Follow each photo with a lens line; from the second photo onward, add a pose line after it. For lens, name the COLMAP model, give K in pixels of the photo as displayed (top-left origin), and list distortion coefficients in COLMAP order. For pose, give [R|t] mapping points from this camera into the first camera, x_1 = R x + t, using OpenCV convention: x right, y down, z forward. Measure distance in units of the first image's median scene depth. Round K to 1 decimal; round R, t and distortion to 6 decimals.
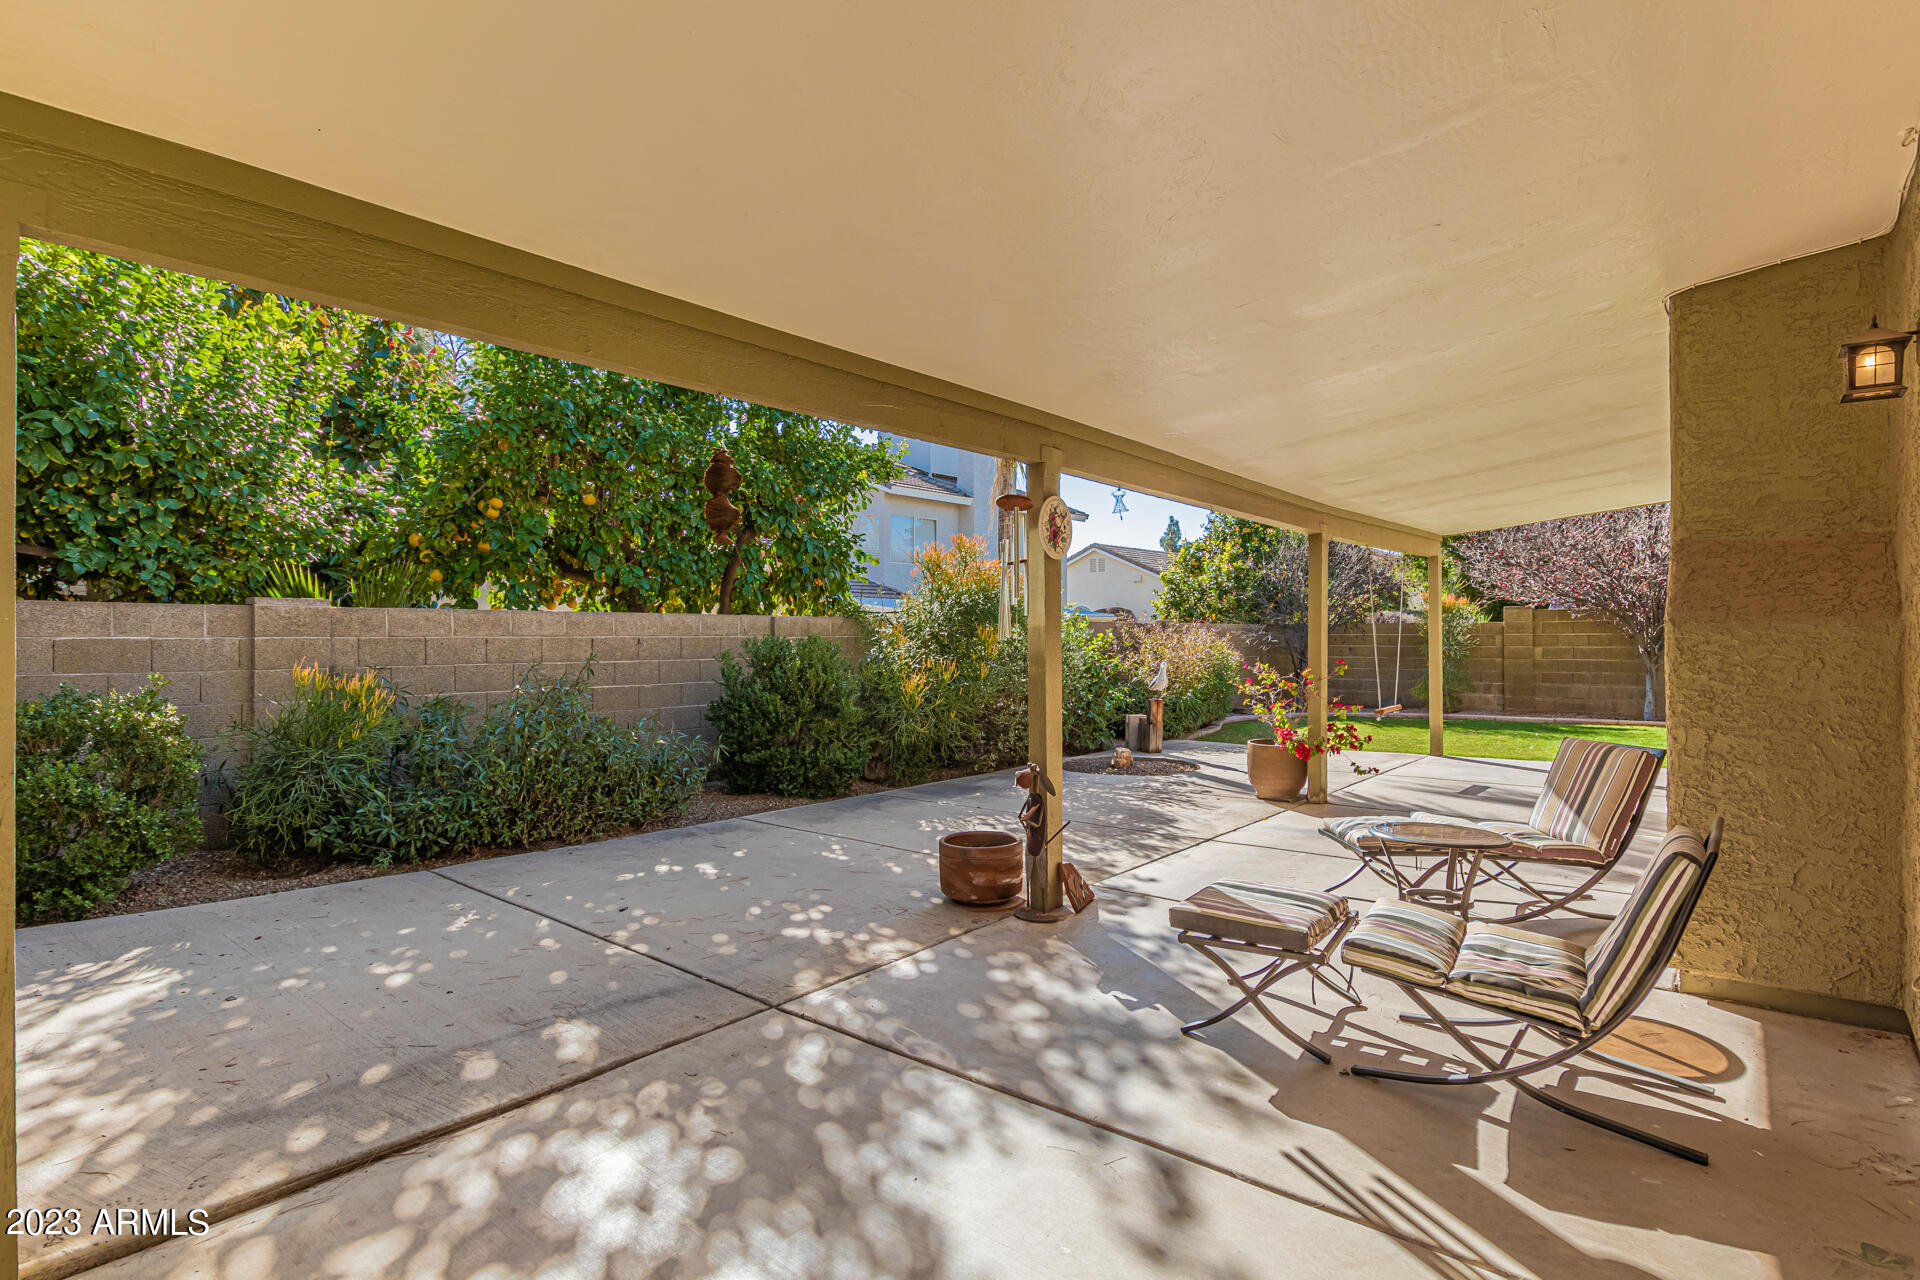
lens RADIAL K [[920.7, 0, 914.2], [0, 920.7, 635.5], [0, 0, 1]] dist [0.015081, 0.000186]
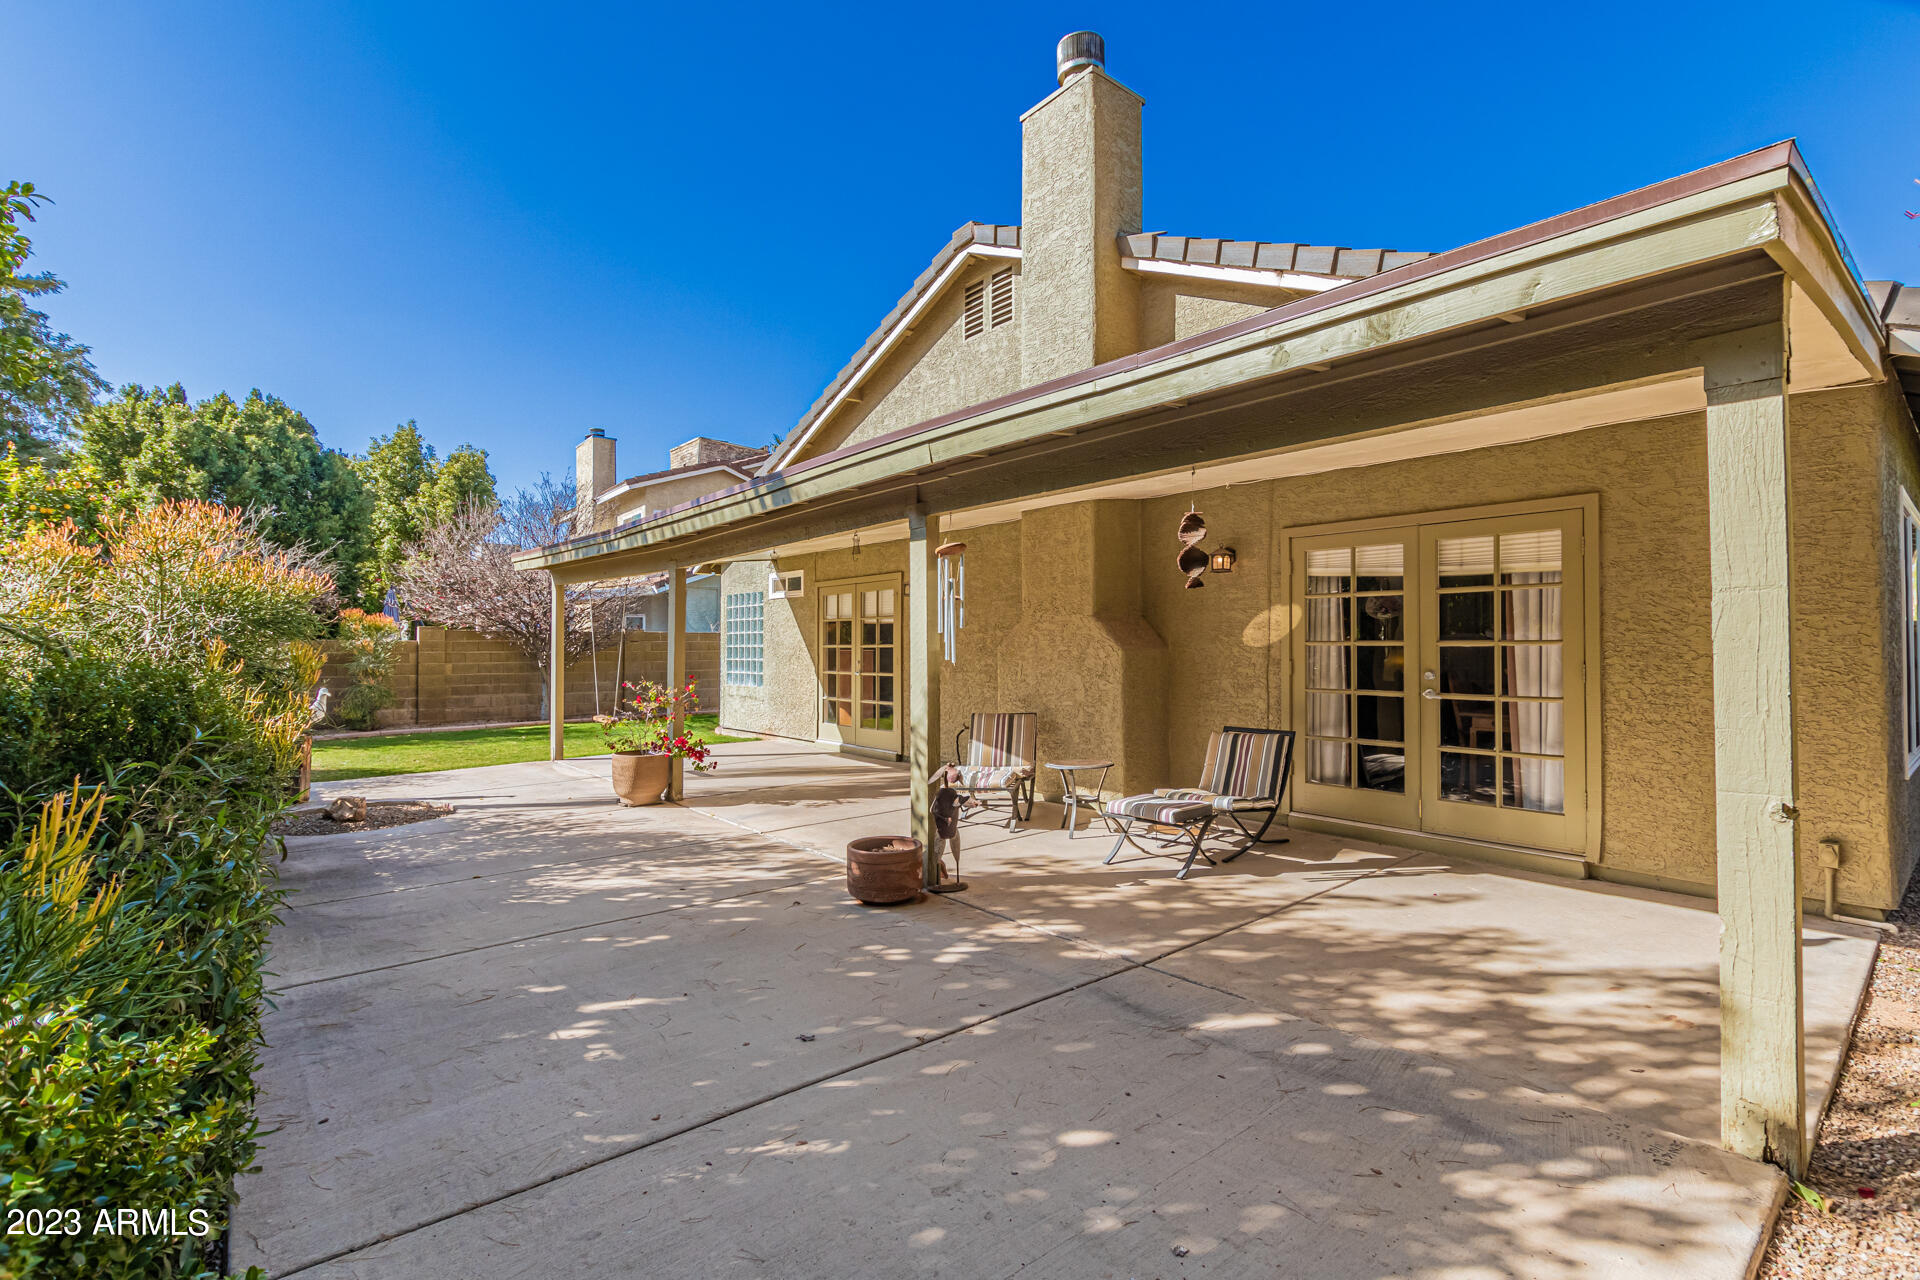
lens RADIAL K [[920.7, 0, 914.2], [0, 920.7, 635.5], [0, 0, 1]] dist [0.015081, 0.000186]
pose [[0.165048, 0.015441, 0.986165, -1.212458], [0.000316, 0.999877, -0.015708, -0.013797], [-0.986286, 0.002904, 0.165023, 0.936655]]
